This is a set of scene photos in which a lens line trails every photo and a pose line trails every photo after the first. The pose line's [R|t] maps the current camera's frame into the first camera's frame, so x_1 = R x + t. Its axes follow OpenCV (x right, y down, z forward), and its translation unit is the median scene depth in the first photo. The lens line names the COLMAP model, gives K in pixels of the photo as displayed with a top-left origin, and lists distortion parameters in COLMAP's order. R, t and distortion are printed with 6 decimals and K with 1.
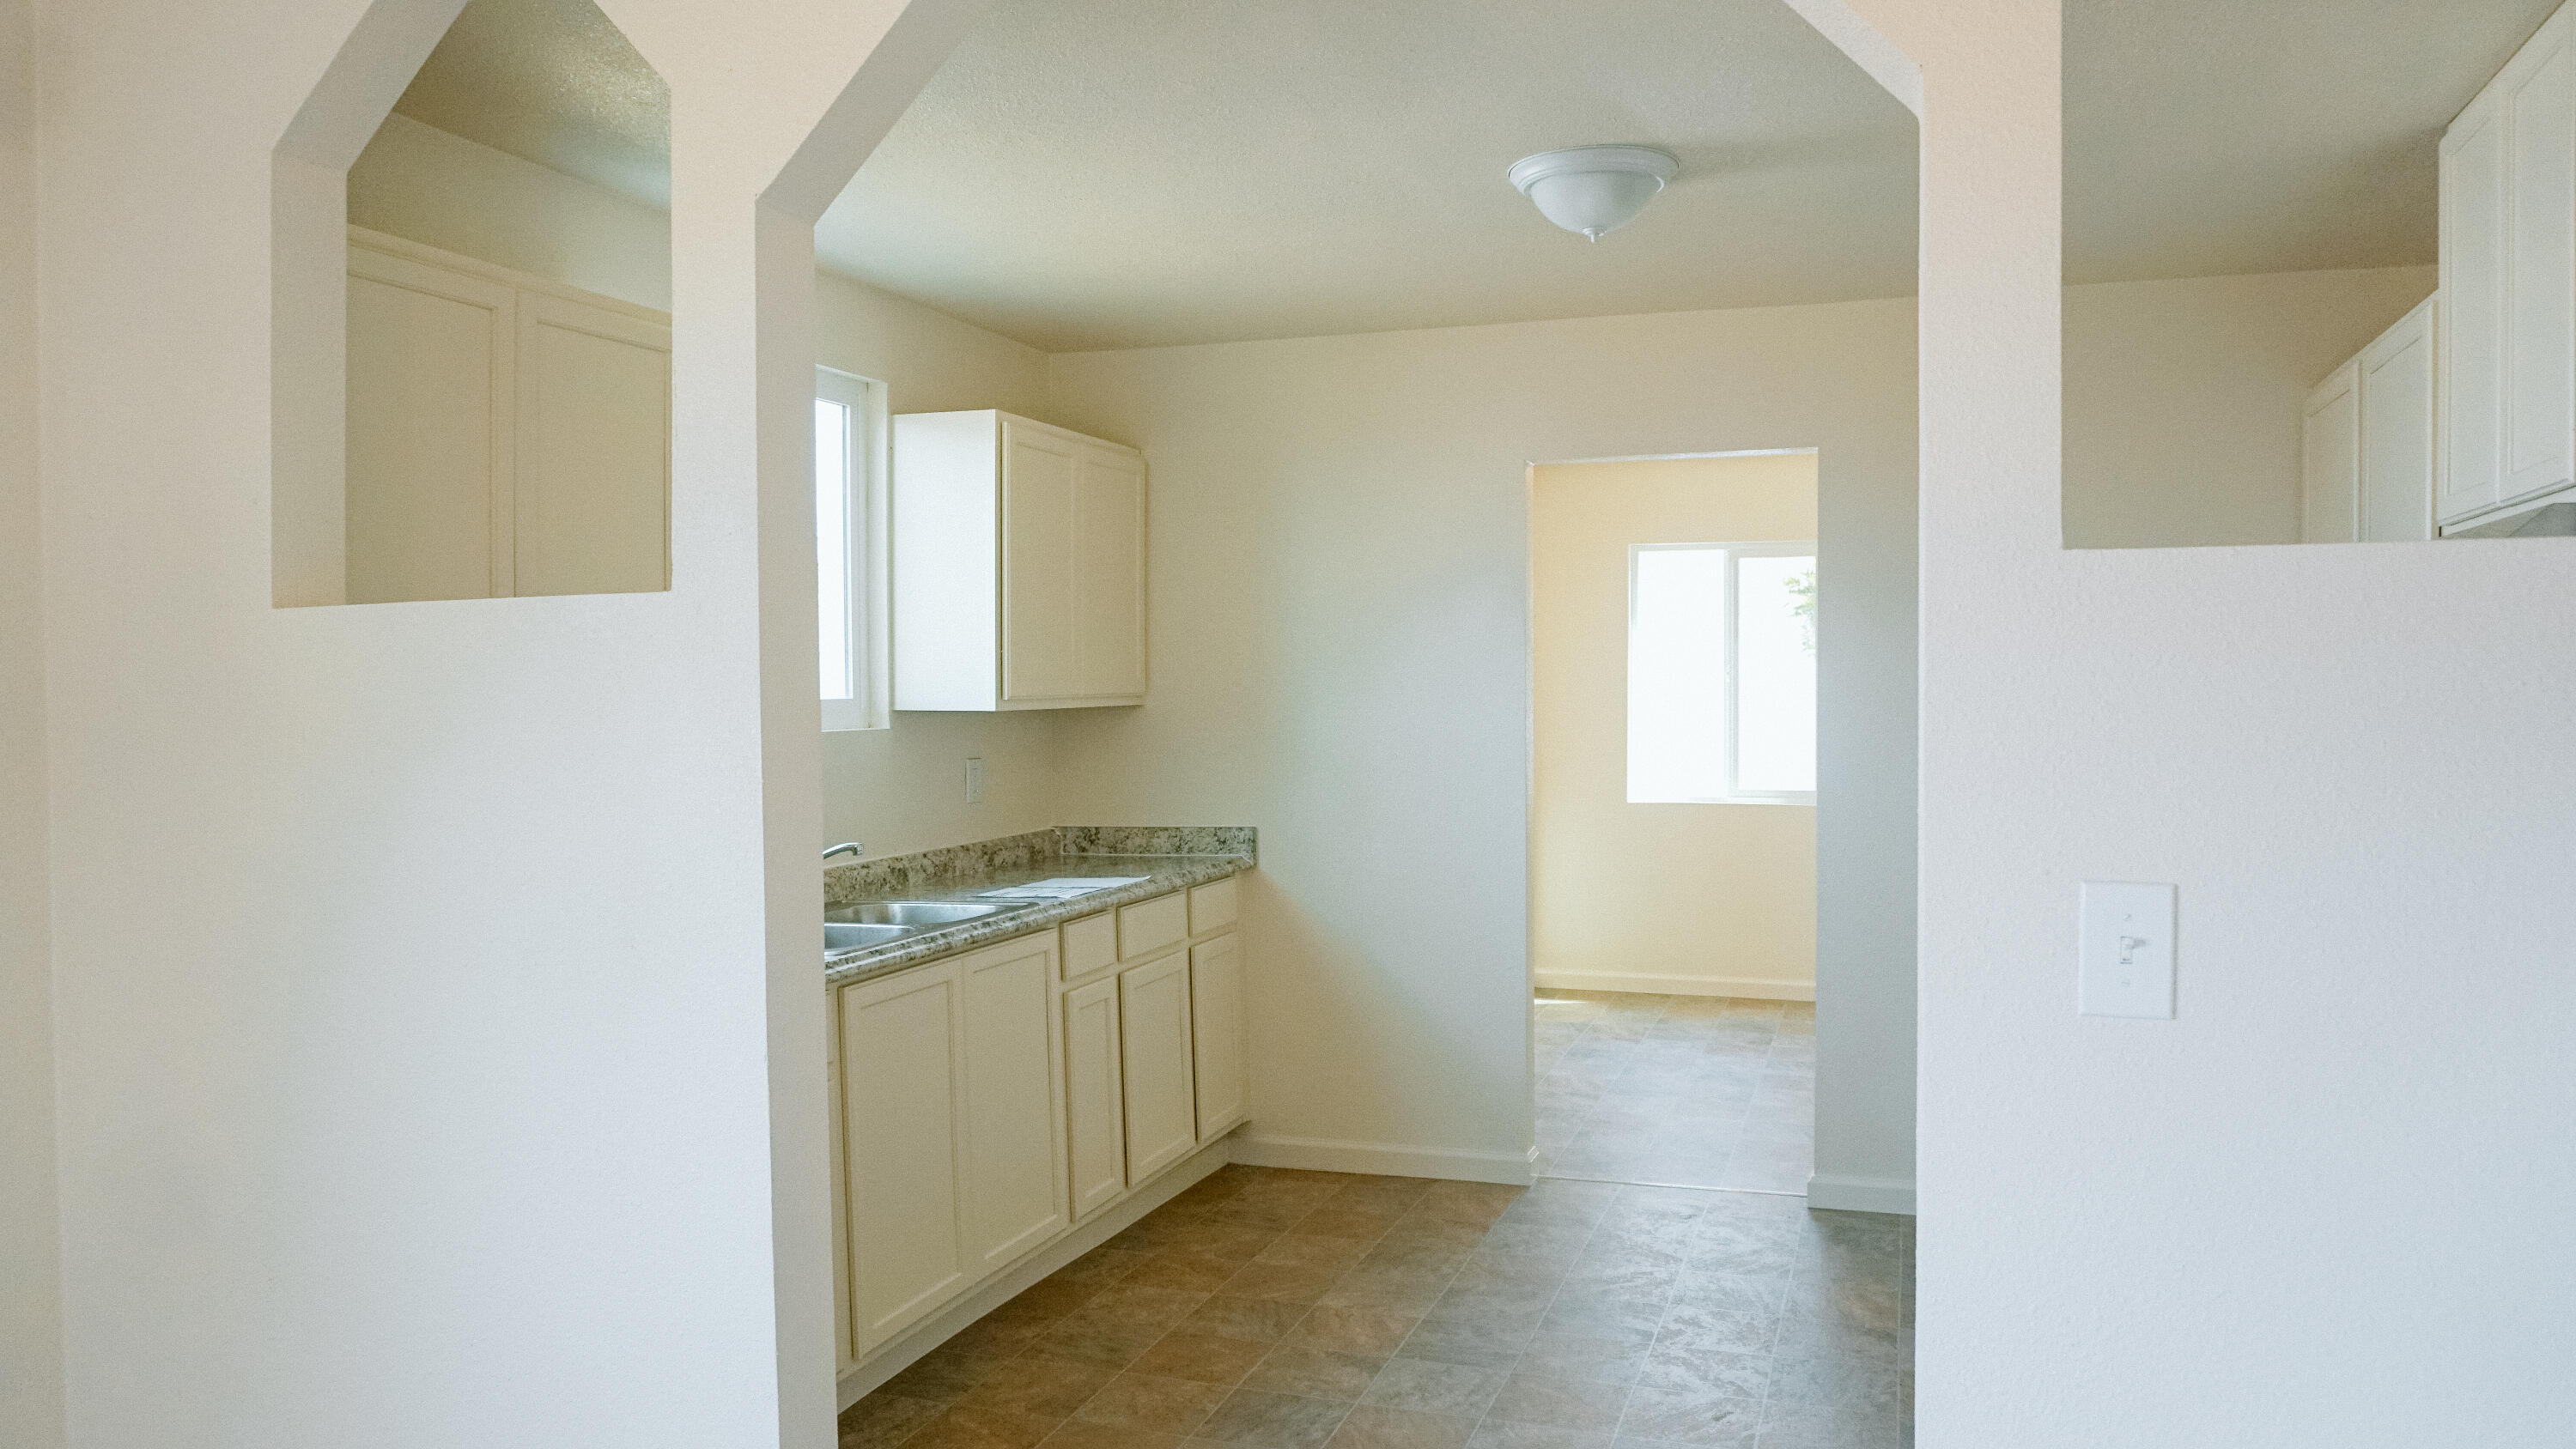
lens RADIAL K [[1928.8, 0, 1288.0], [0, 1928.8, 724.5], [0, 0, 1]] dist [-0.000715, -0.000169]
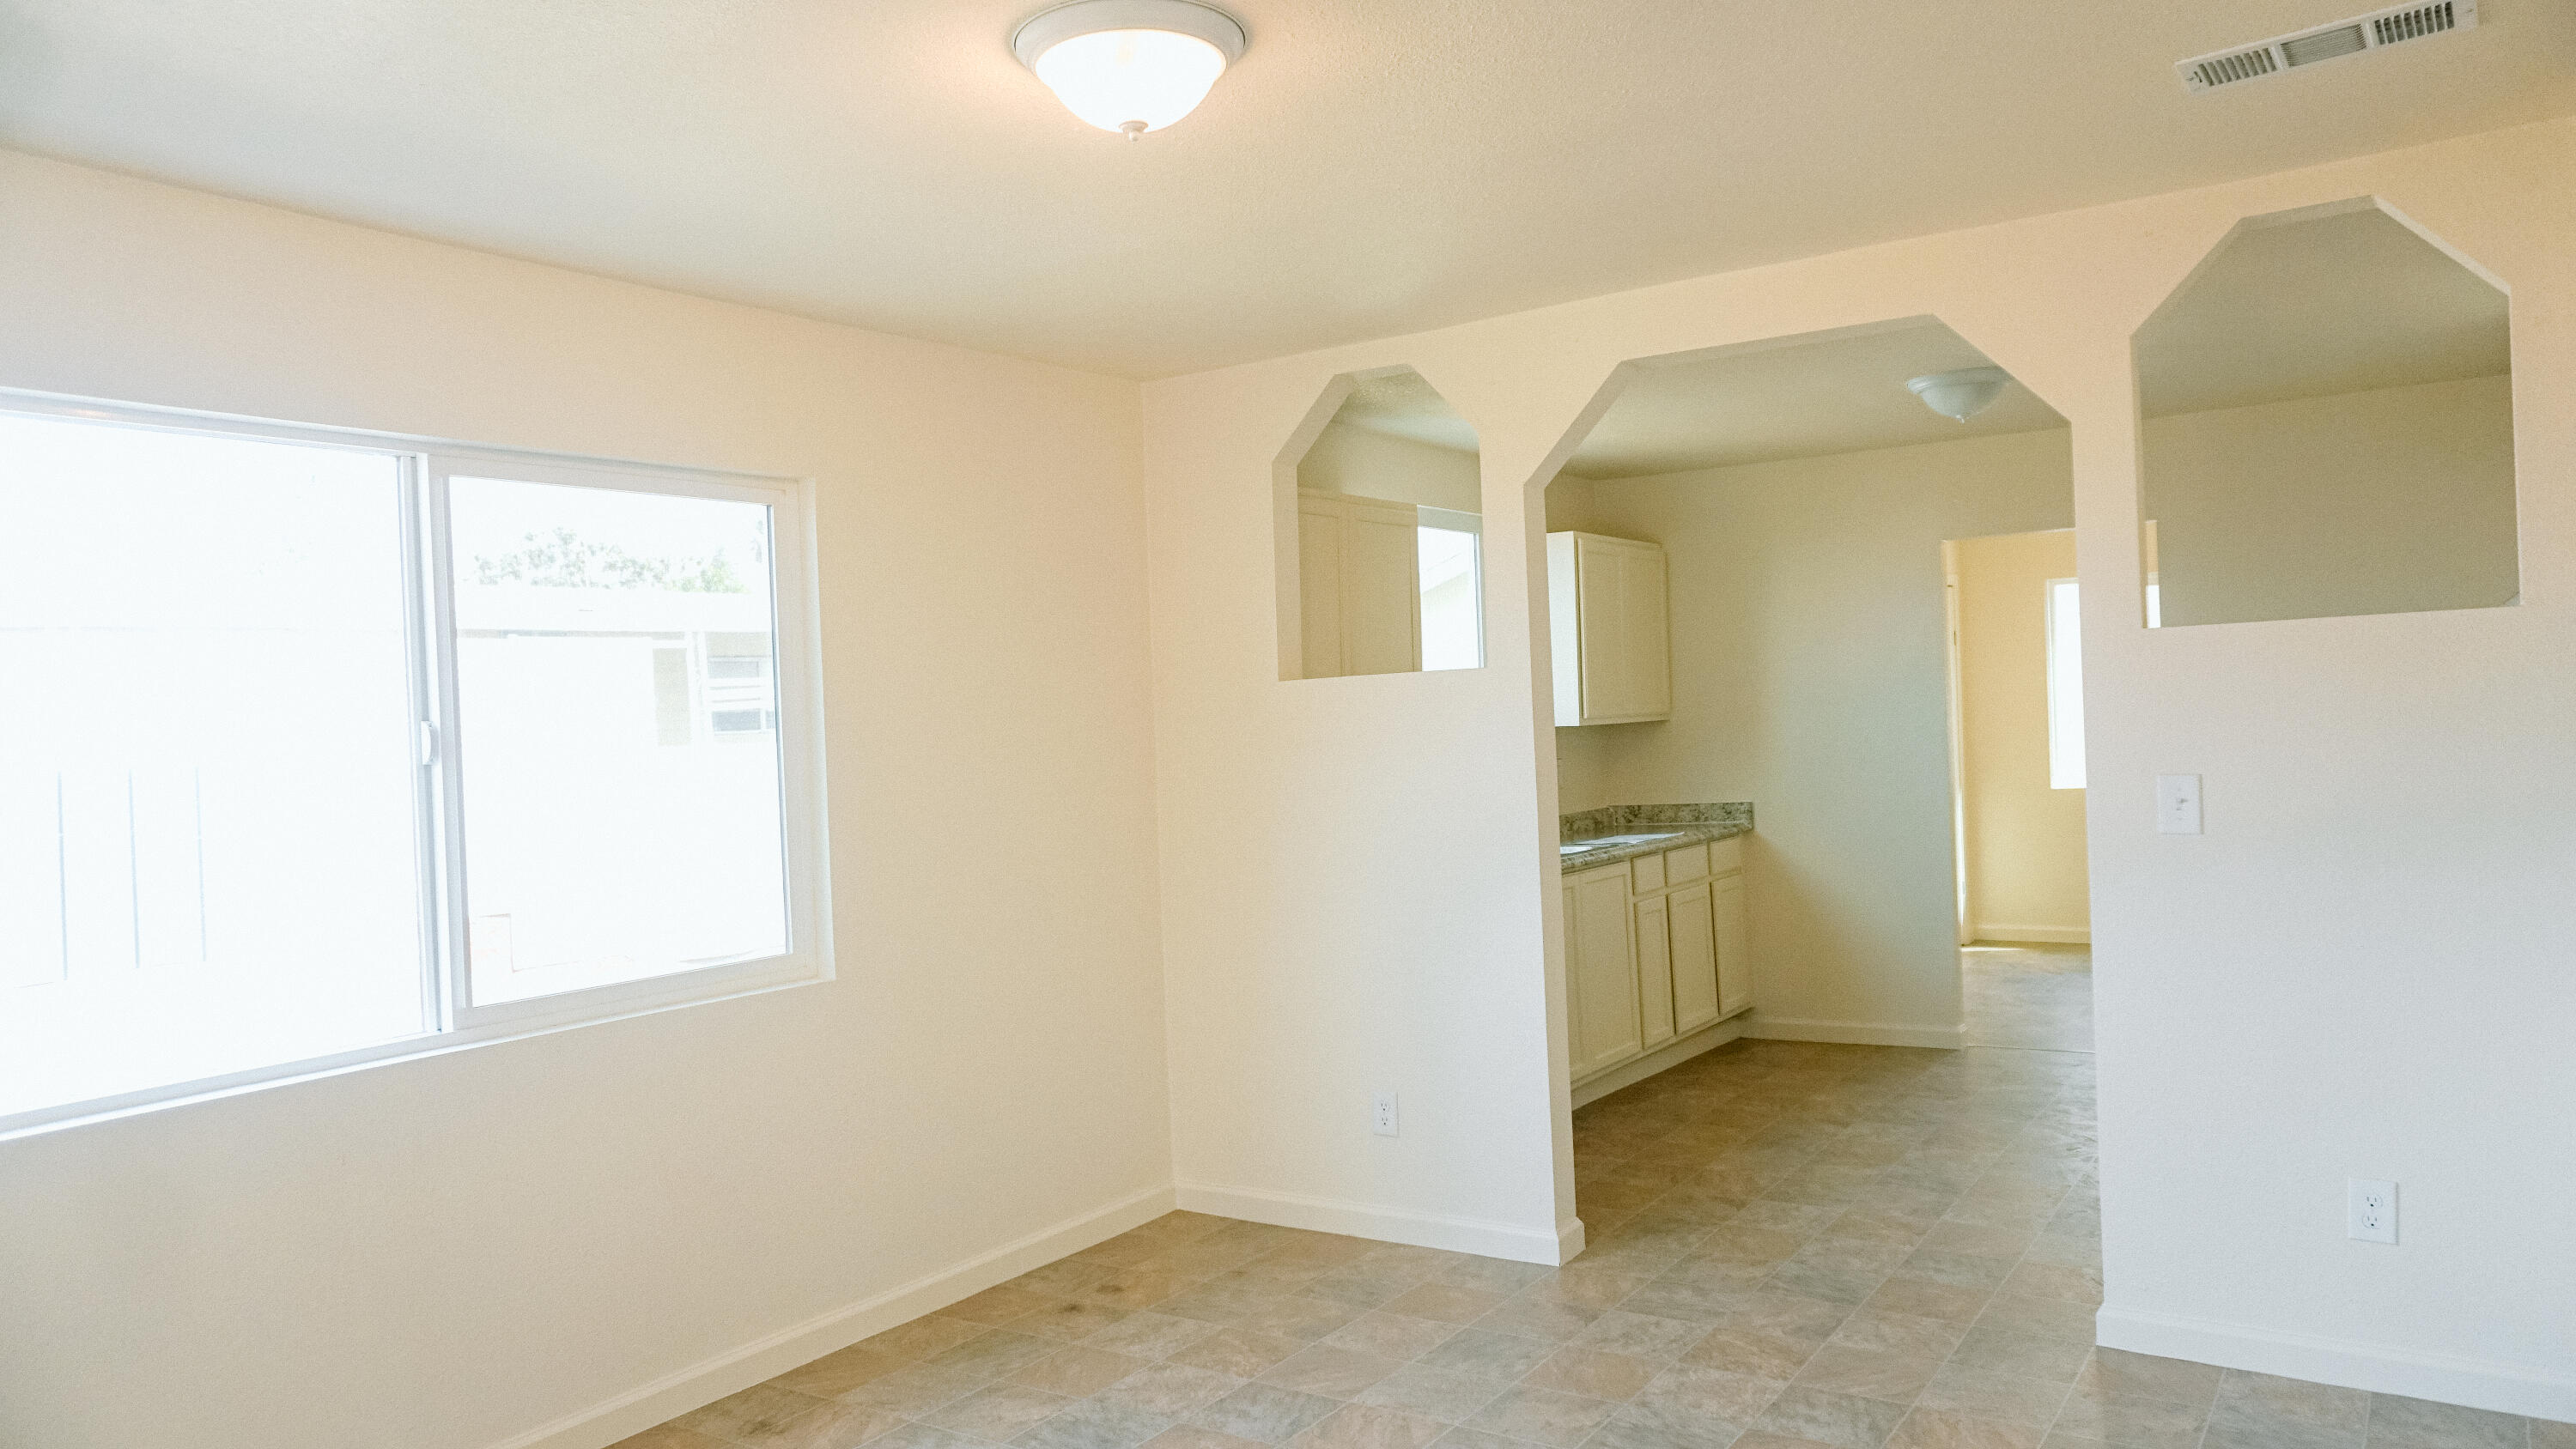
lens RADIAL K [[1704.4, 0, 1288.0], [0, 1704.4, 724.5], [0, 0, 1]] dist [-0.053011, 0.042672]
pose [[0.963234, -0.032826, -0.266649, -0.011762], [0.029307, 0.999423, -0.017169, 0.007829], [0.267059, 0.008723, 0.963641, -0.346945]]
